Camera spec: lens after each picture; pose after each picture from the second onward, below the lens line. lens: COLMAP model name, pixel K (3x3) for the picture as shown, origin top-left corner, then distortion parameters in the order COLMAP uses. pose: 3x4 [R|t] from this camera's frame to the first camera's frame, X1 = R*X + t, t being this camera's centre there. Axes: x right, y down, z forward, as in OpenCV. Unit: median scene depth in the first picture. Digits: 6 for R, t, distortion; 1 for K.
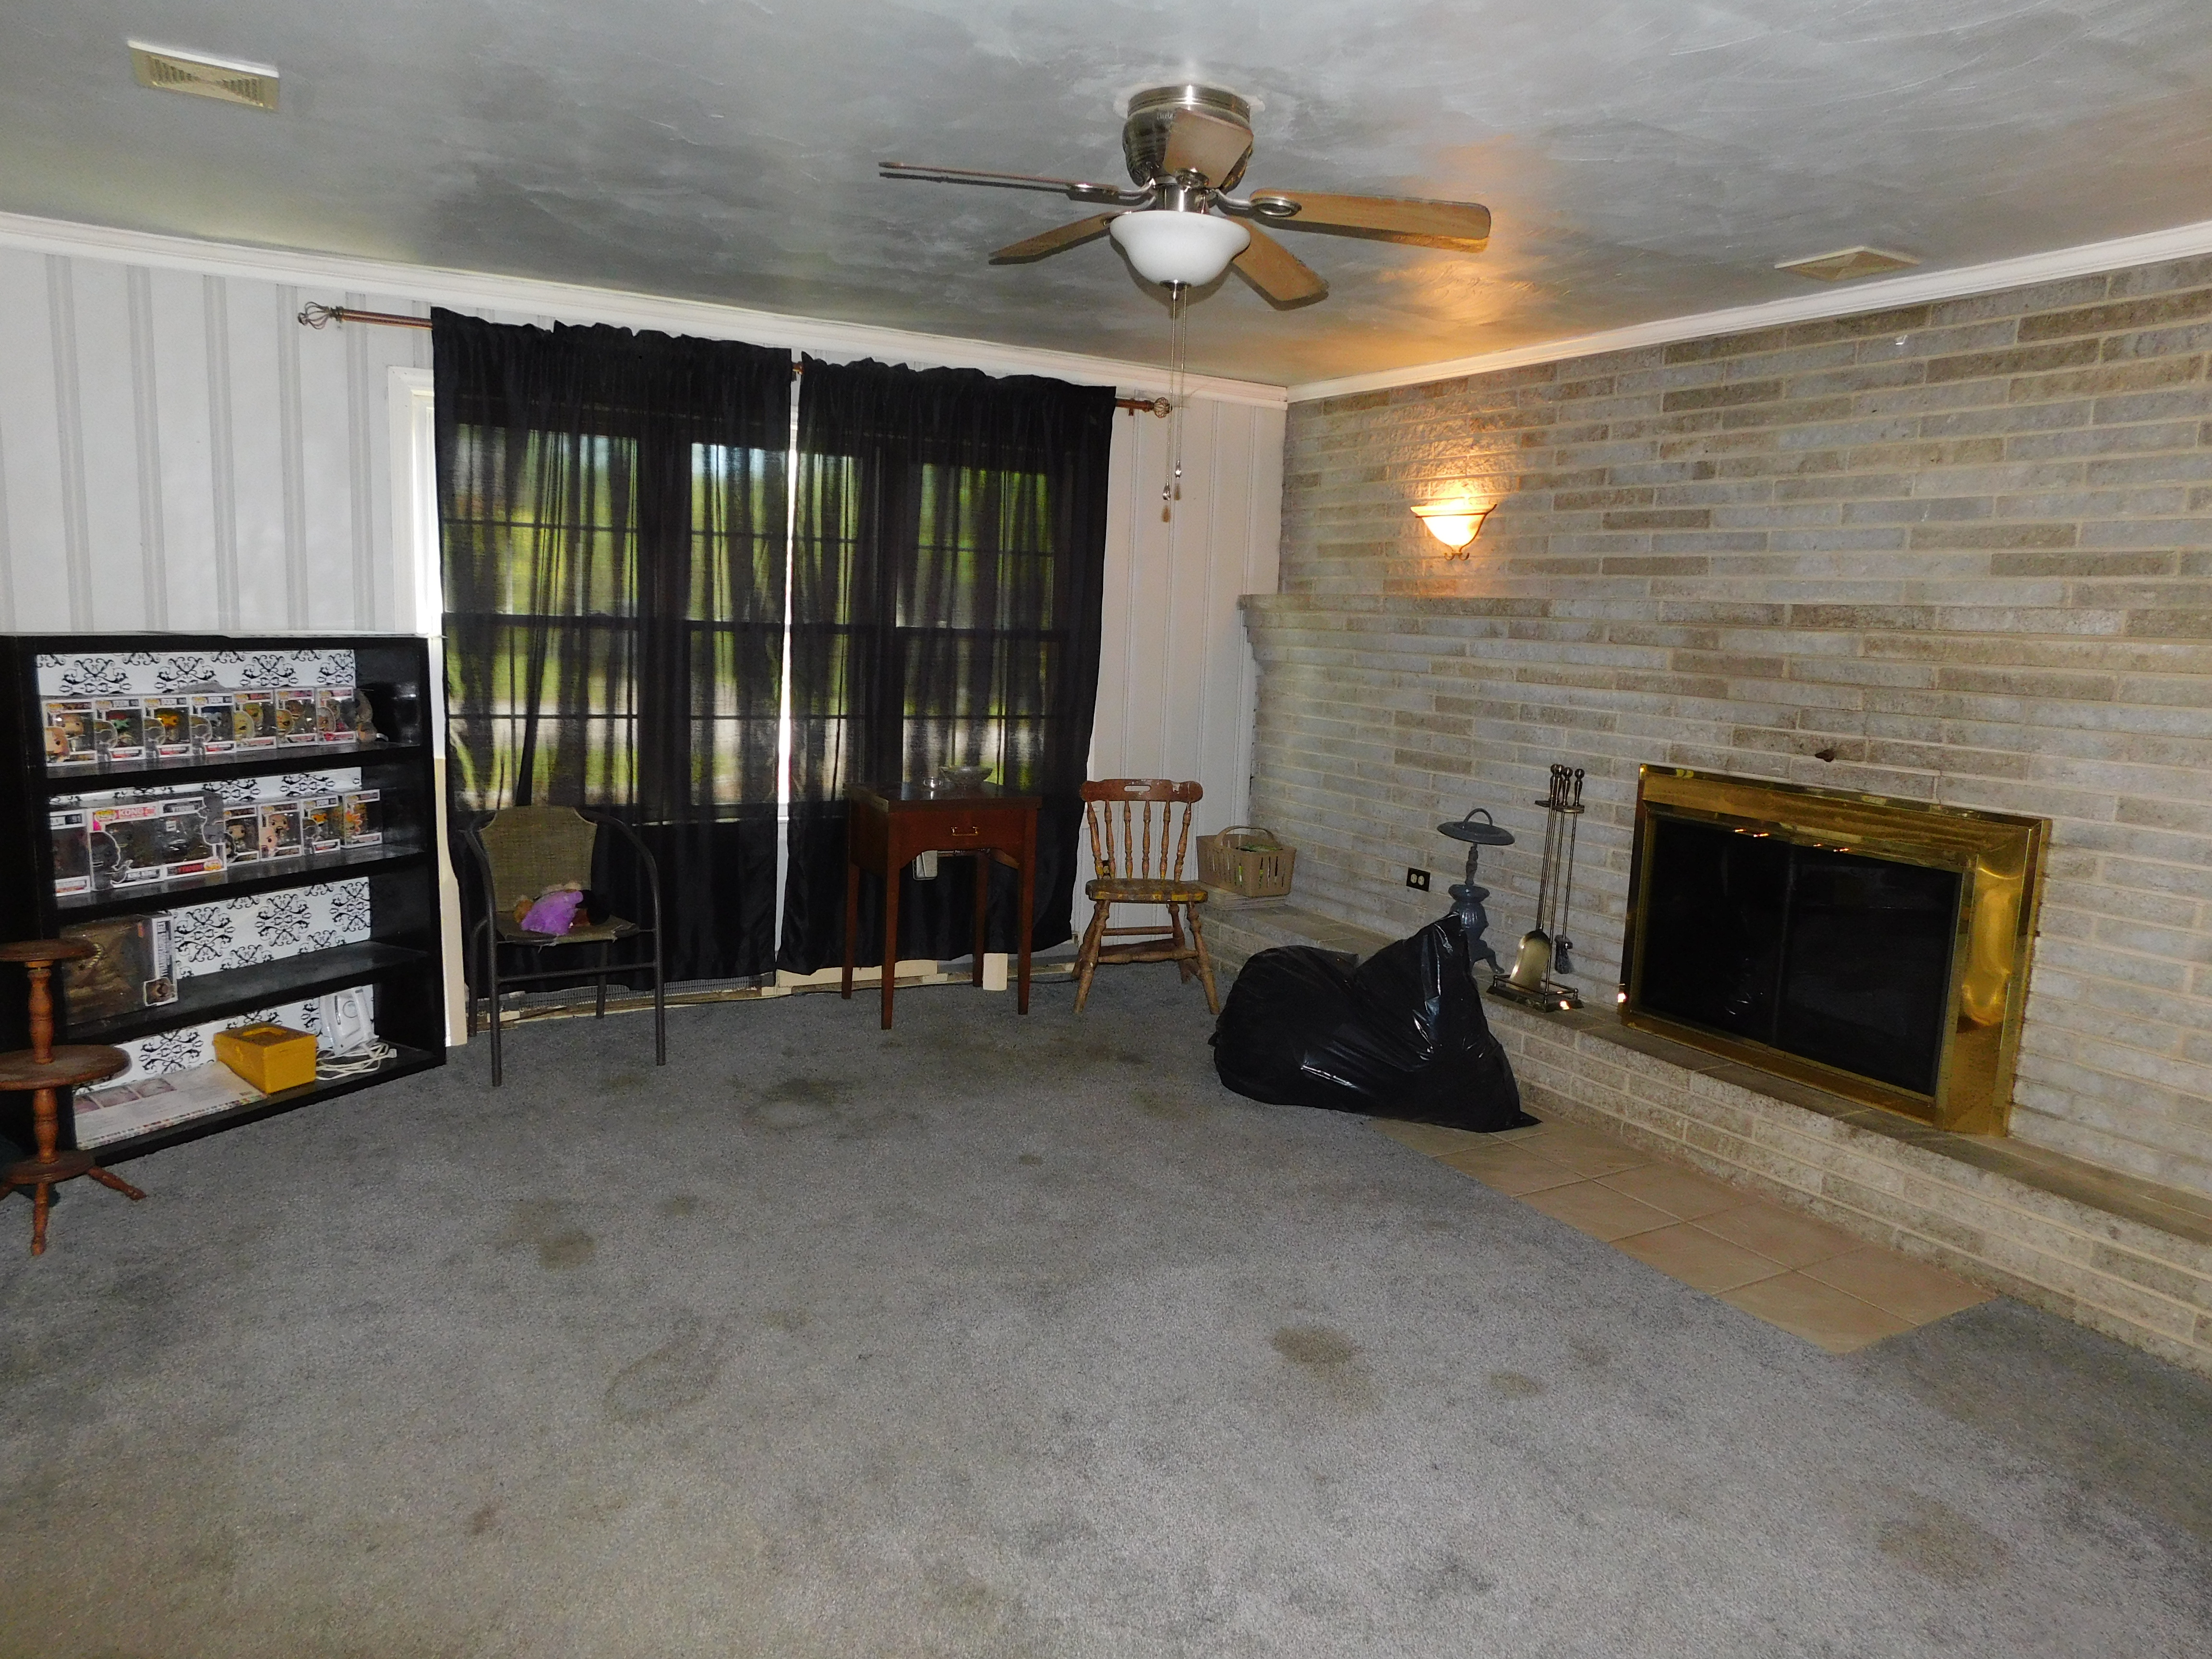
lens RADIAL K [[1464.6, 0, 1105.5], [0, 1464.6, 823.4], [0, 0, 1]] dist [-0.065132, 0.050800]
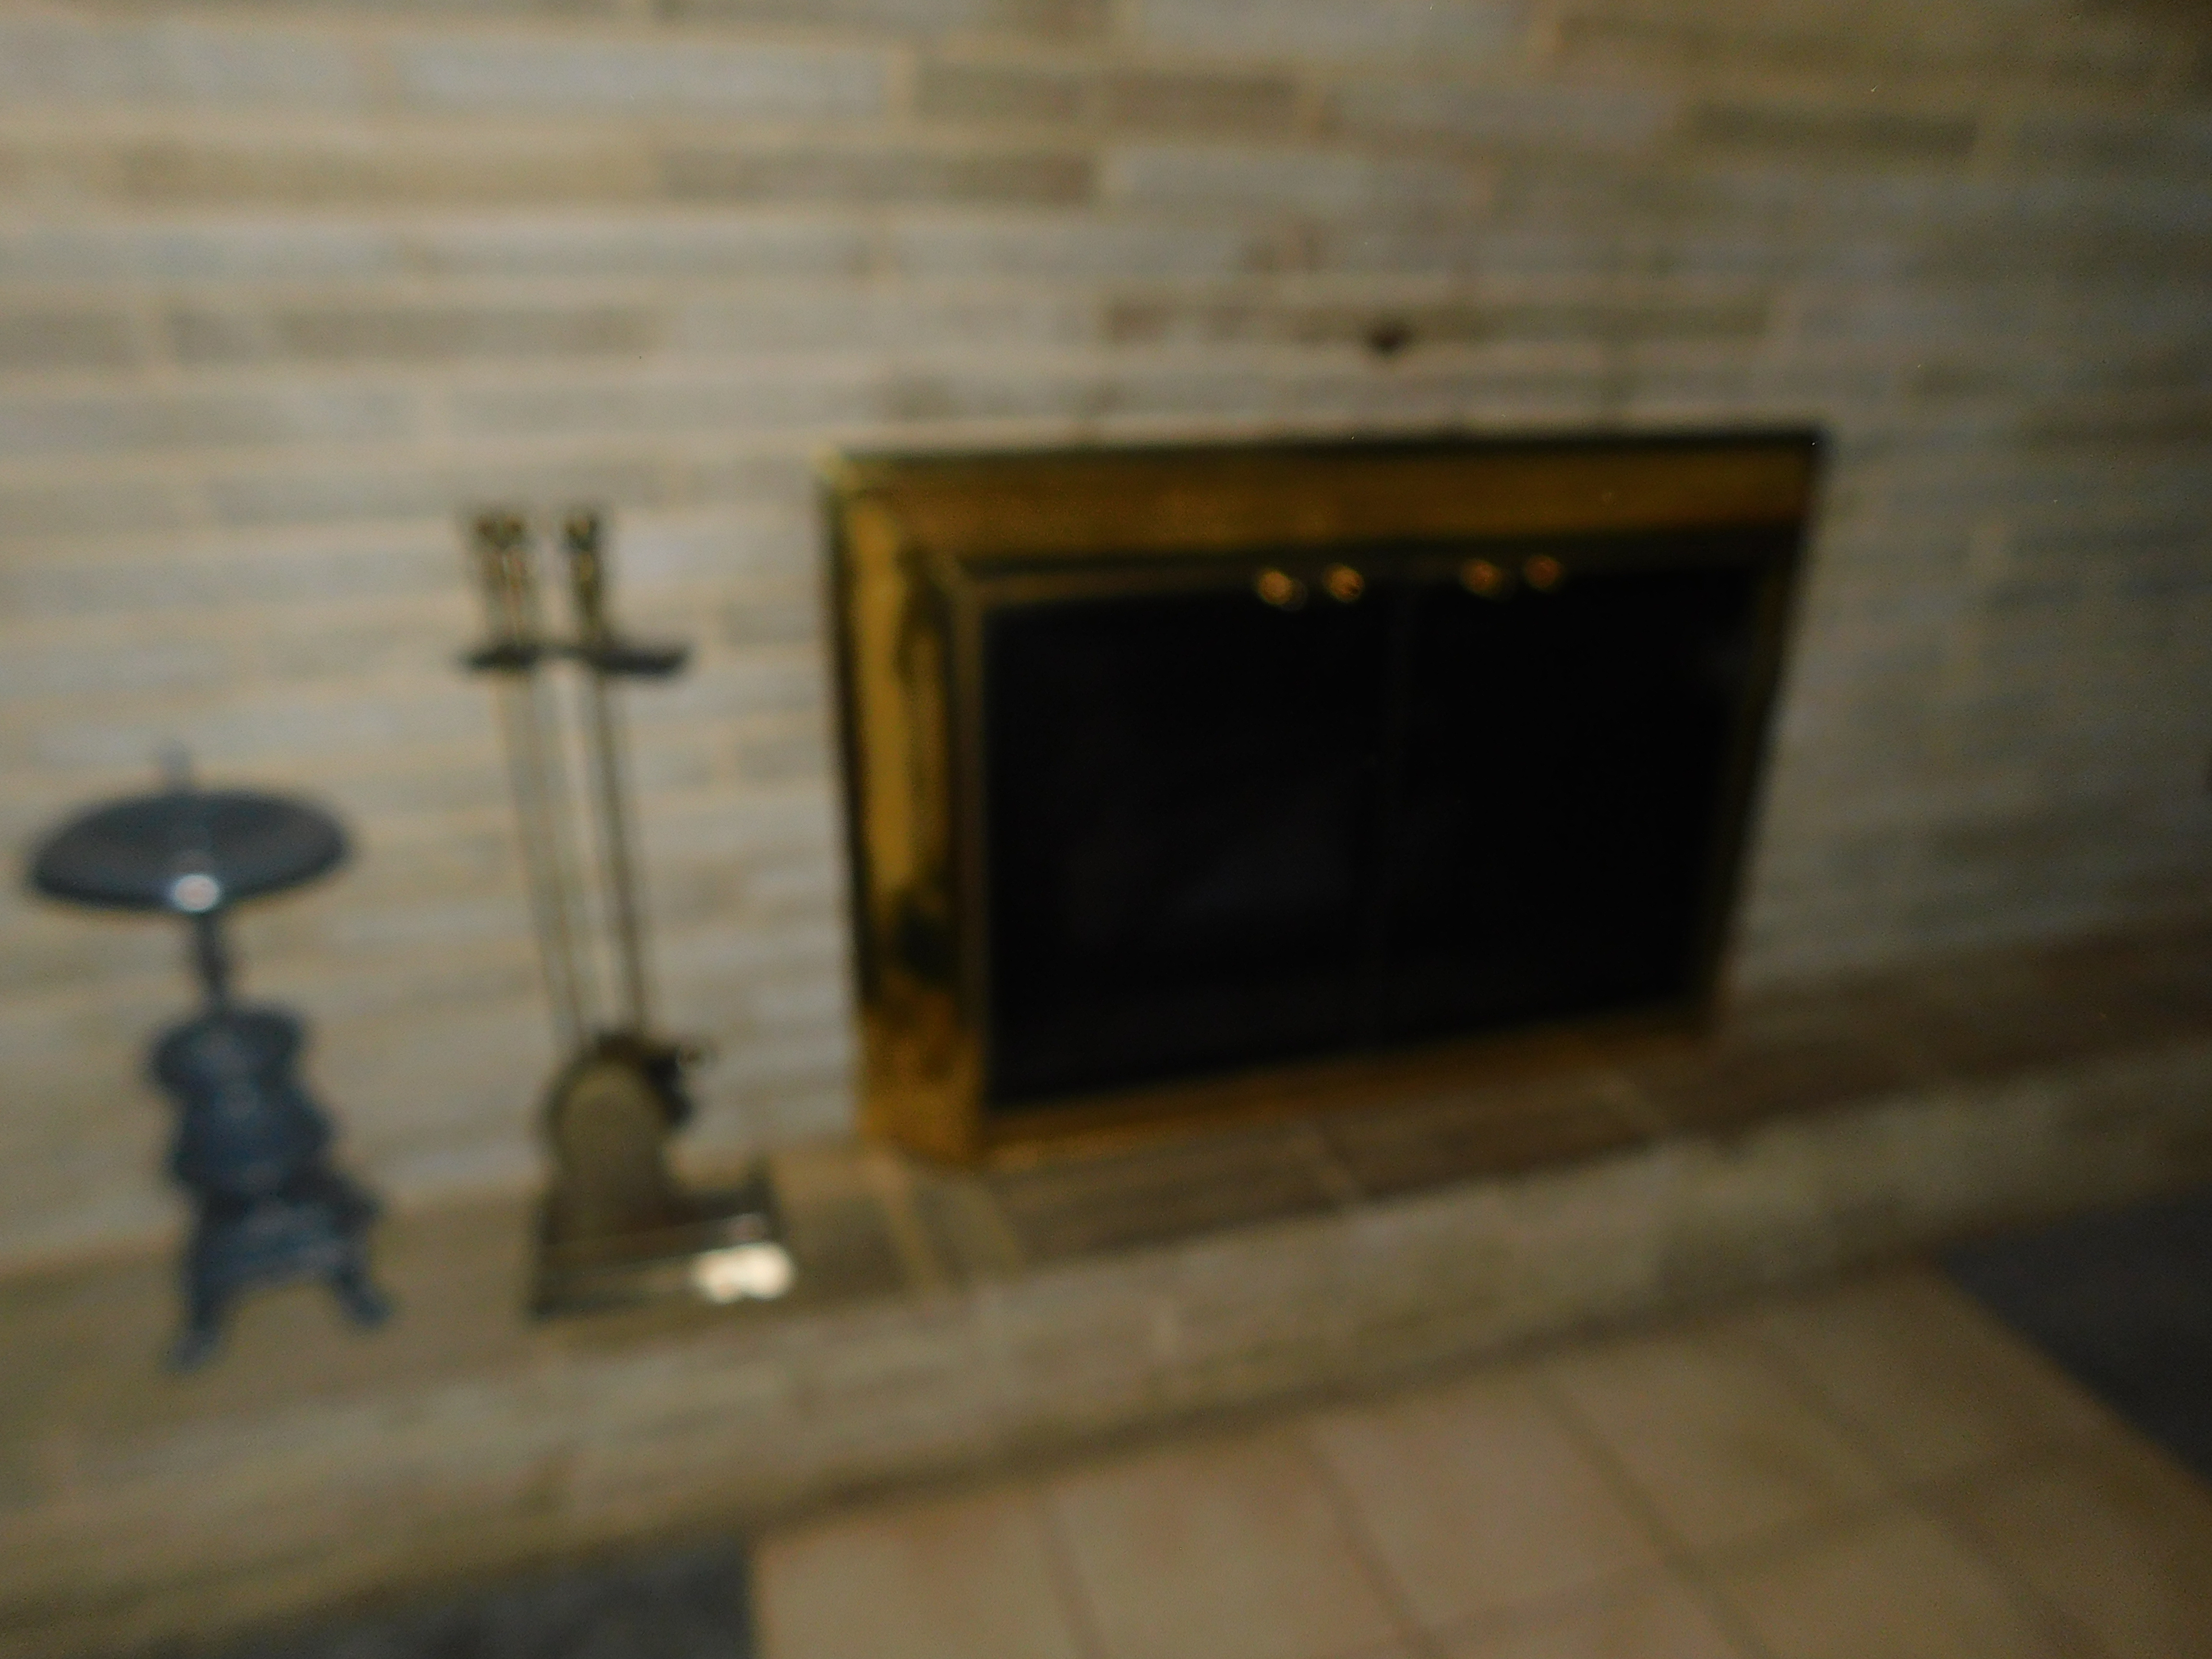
lens RADIAL K [[1464.6, 0, 1105.5], [0, 1464.6, 823.4], [0, 0, 1]] dist [-0.065132, 0.050800]
pose [[0.199213, -0.411972, 0.889153, 0.069604], [0.137808, 0.910100, 0.390802, -0.079068], [-0.970218, 0.044680, 0.238077, 0.841720]]
